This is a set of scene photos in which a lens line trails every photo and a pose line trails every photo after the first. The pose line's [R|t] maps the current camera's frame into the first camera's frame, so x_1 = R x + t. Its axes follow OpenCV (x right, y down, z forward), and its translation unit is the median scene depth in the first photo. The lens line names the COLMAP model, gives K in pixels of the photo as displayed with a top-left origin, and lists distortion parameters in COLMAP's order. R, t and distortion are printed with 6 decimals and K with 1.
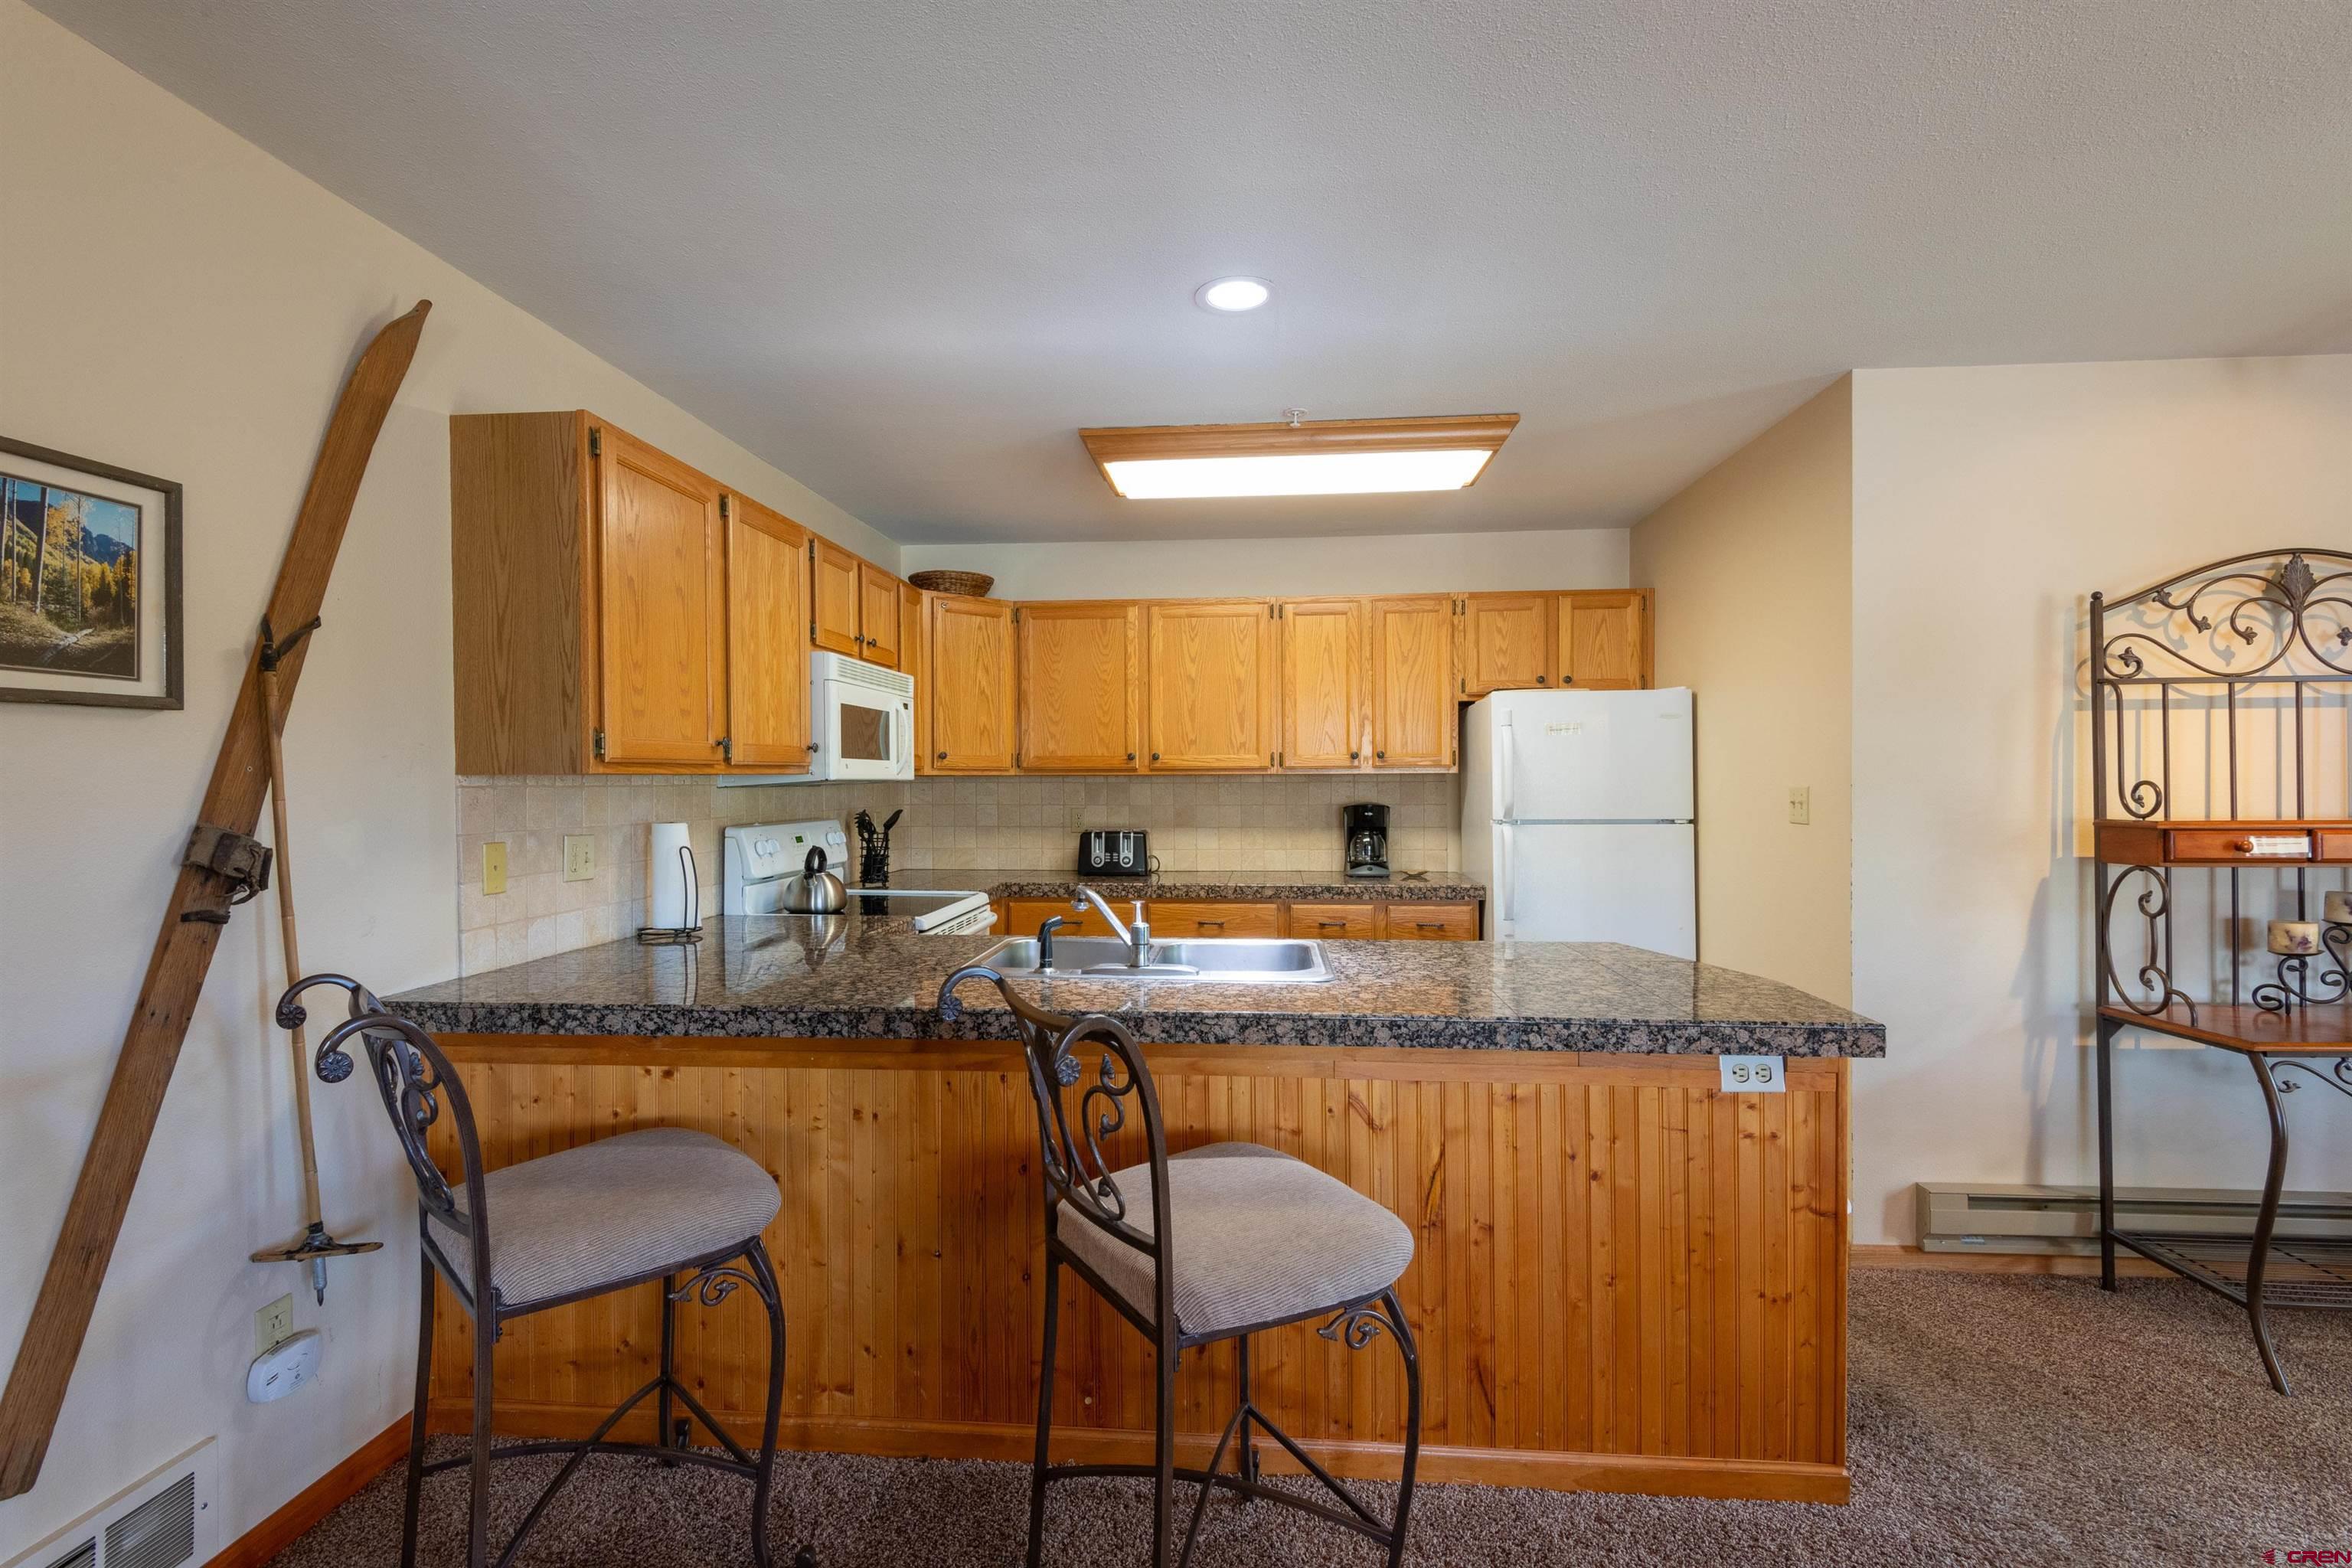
lens RADIAL K [[1067.6, 0, 1182.5], [0, 1067.6, 784.3], [0, 0, 1]] dist [0.020293, -0.015919]
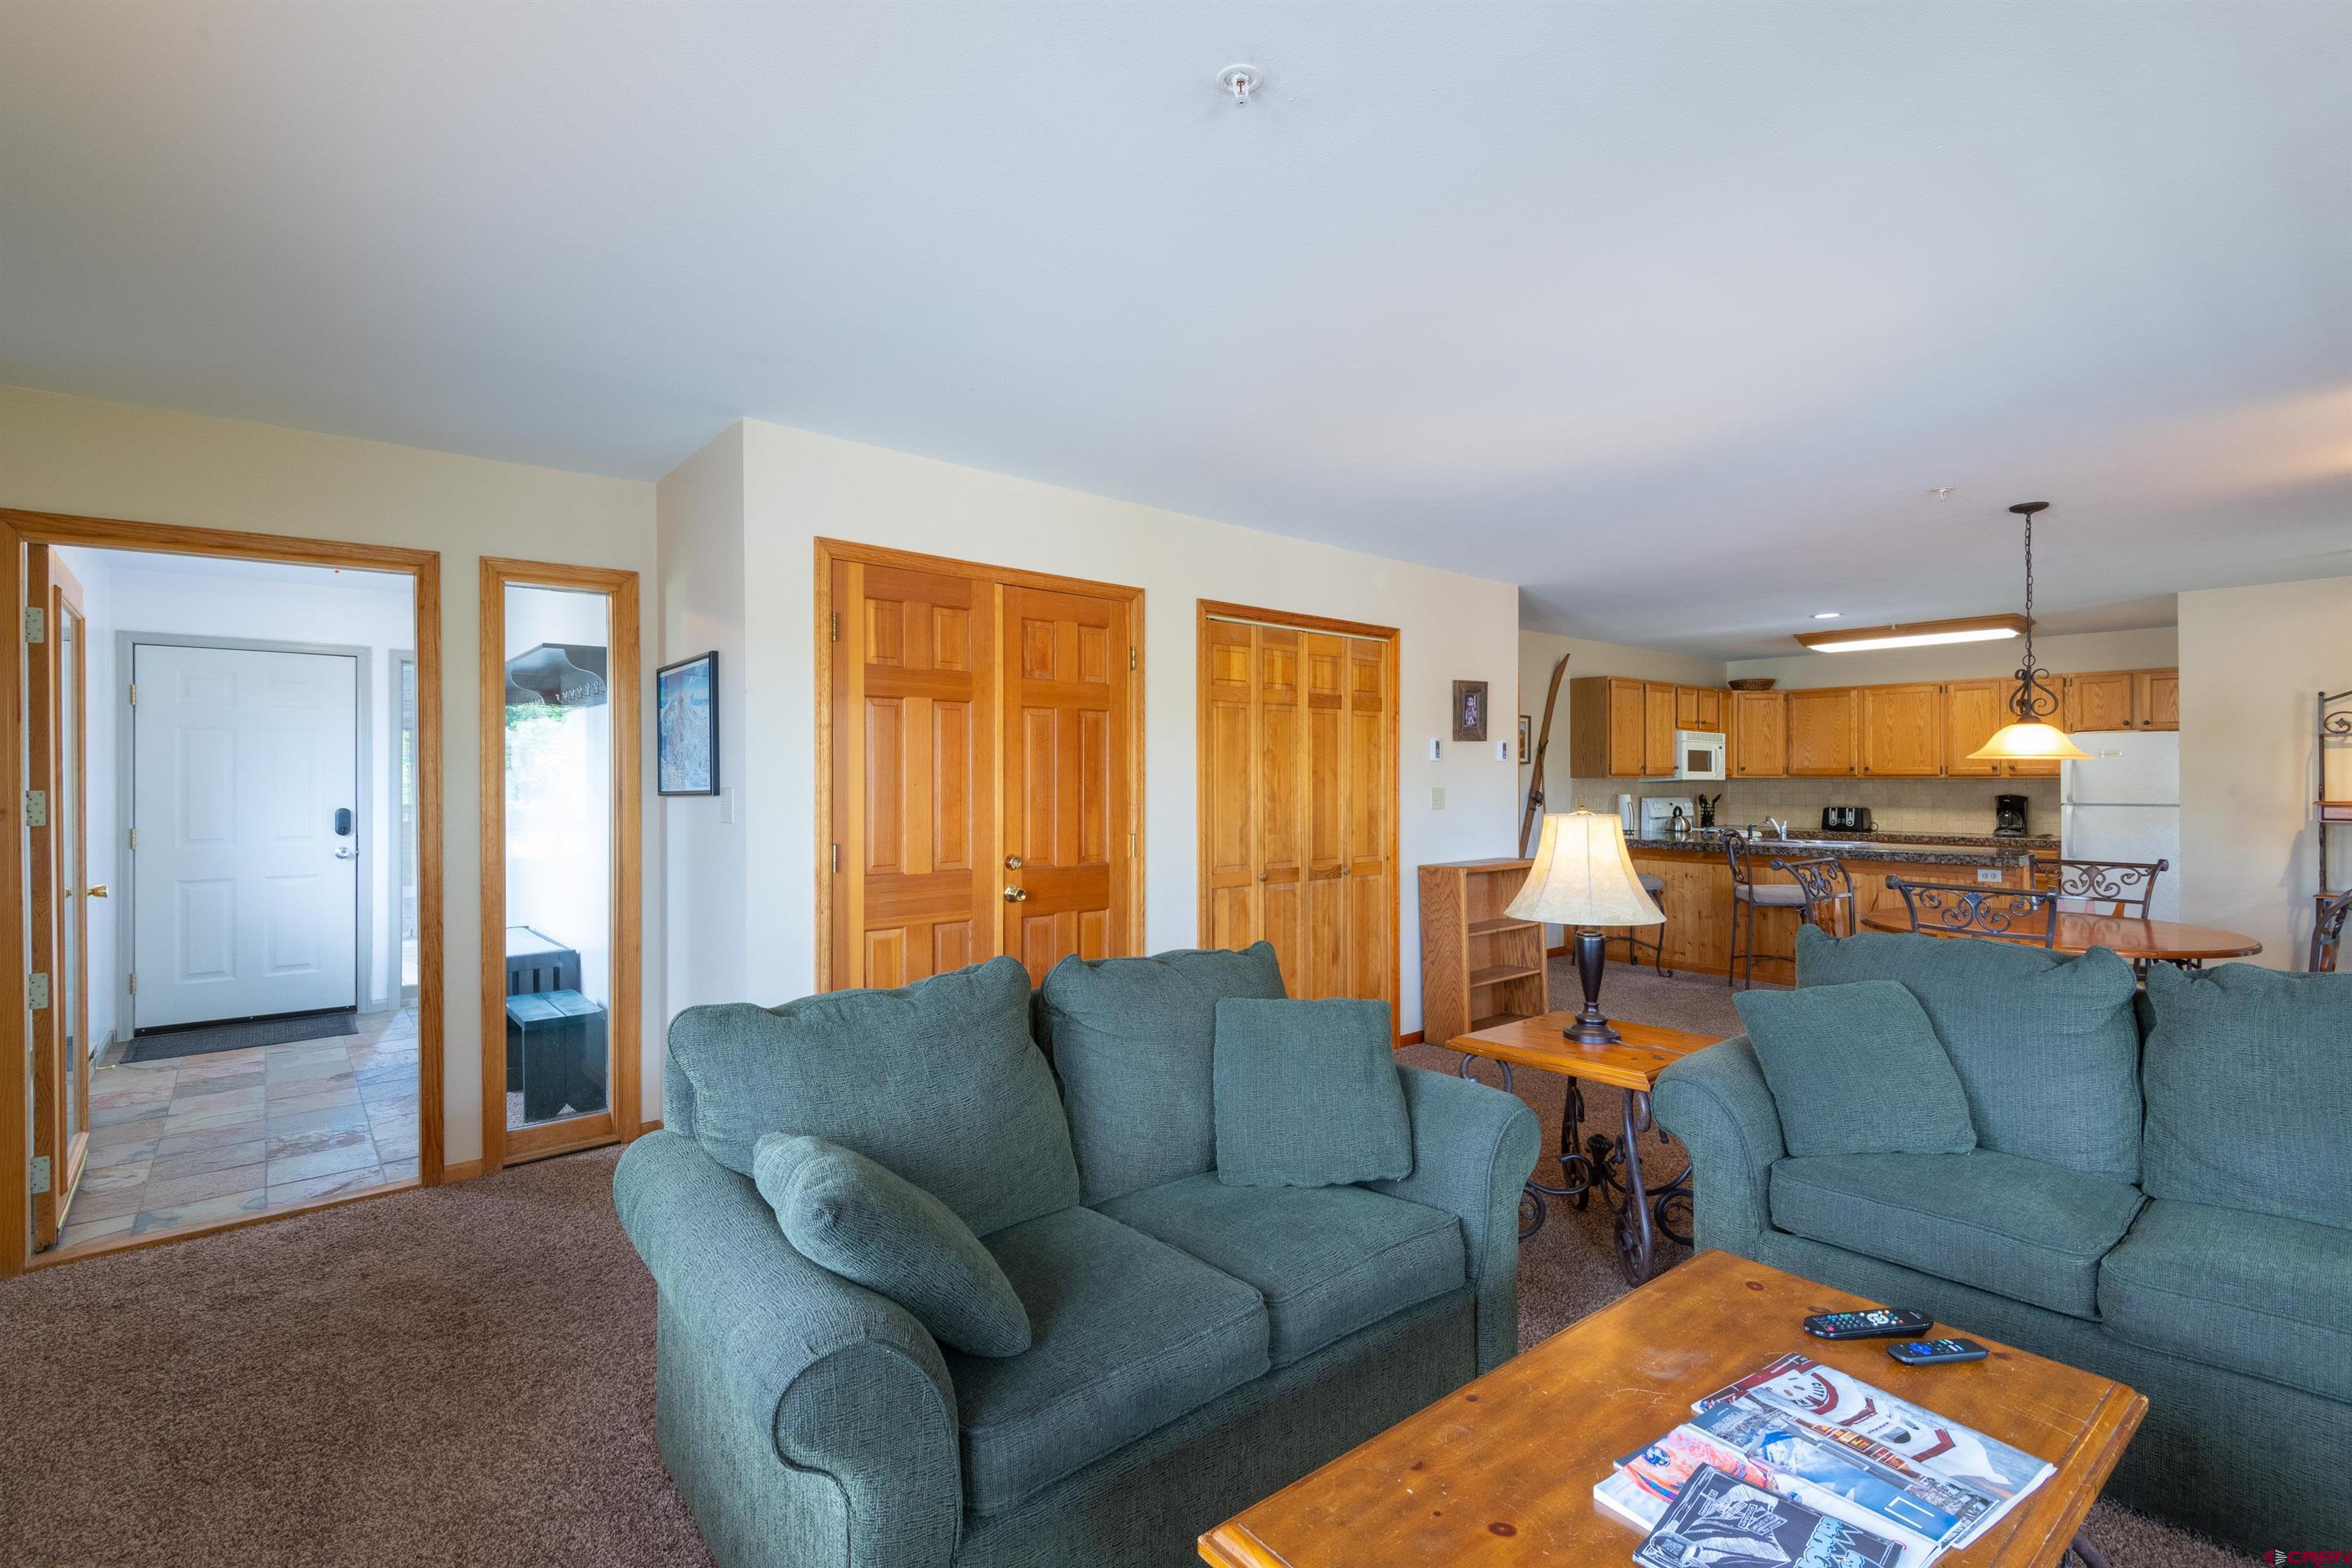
lens RADIAL K [[1058.5, 0, 1166.9], [0, 1058.5, 775.5], [0, 0, 1]] dist [0.022081, -0.015767]
pose [[0.701436, 0.001799, -0.712730, 0.599825], [-0.007404, 0.999961, -0.004763, 0.006510], [0.712694, 0.008619, 0.701422, -1.619651]]
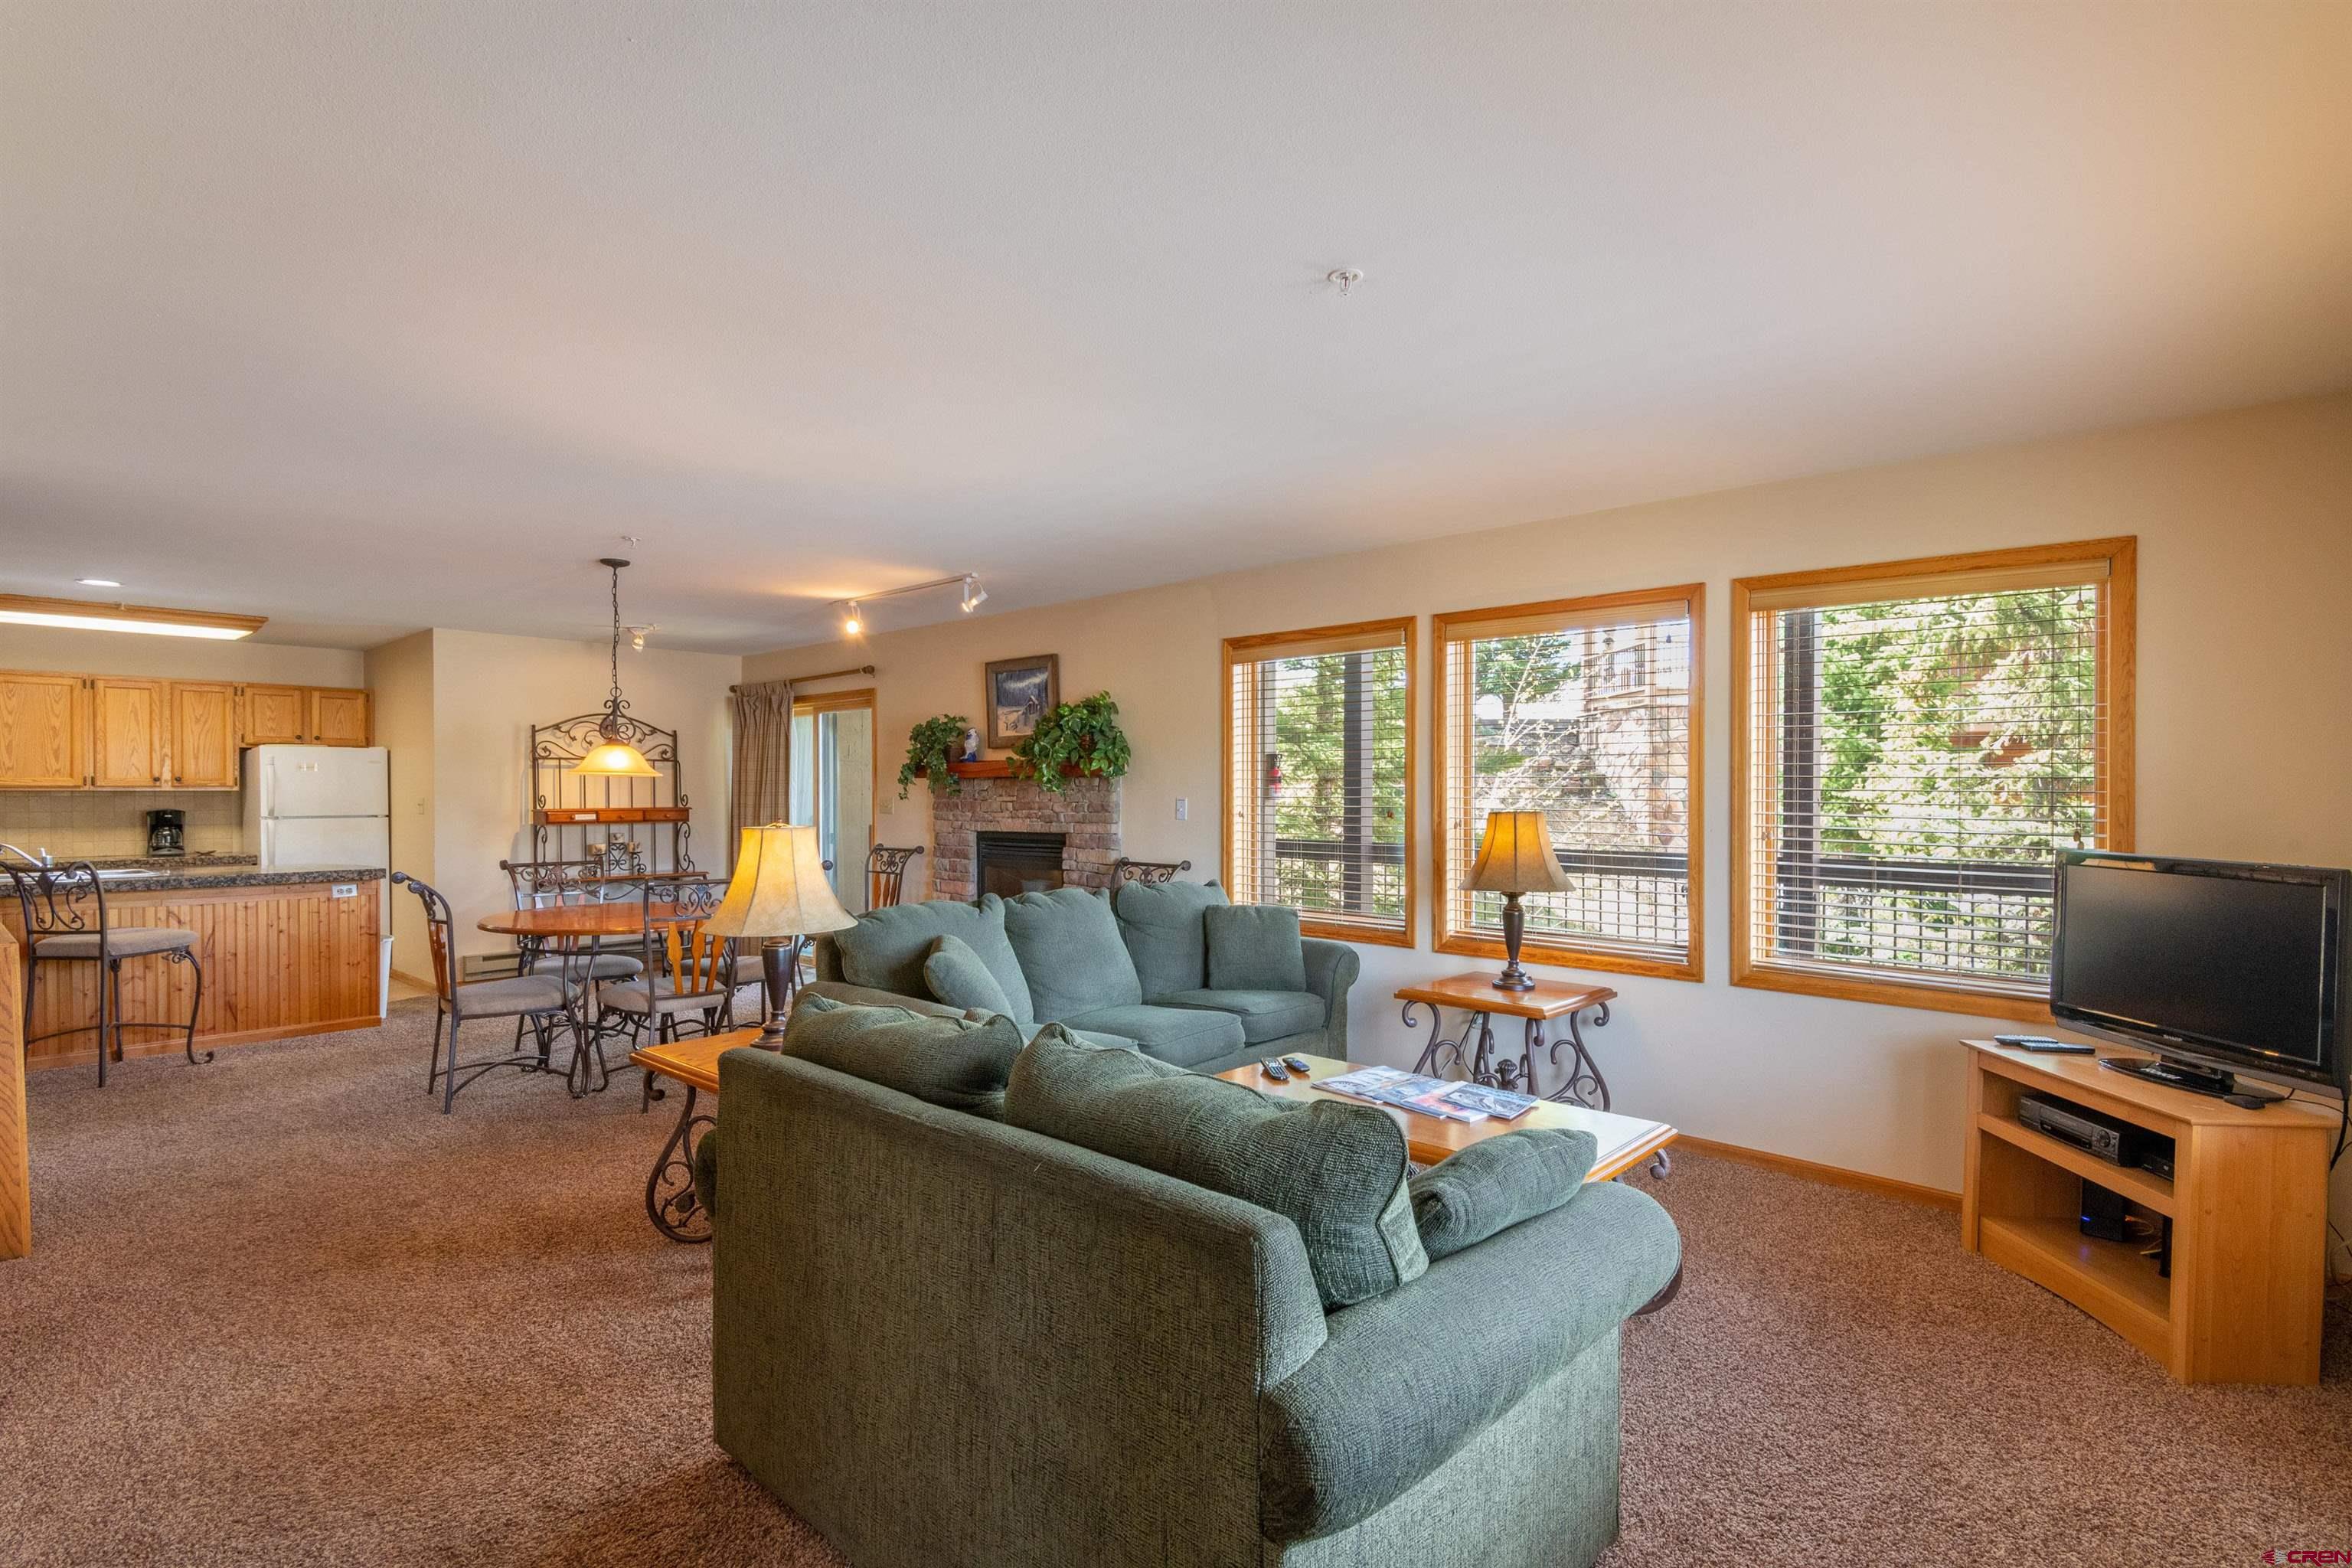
lens RADIAL K [[1110.4, 0, 1186.5], [0, 1110.4, 792.1], [0, 0, 1]] dist [0.022426, -0.018286]
pose [[0.599590, 0.004015, 0.800297, -0.324750], [0.002767, 0.999971, -0.007090, 0.011014], [-0.800303, 0.006465, 0.599561, -1.586913]]
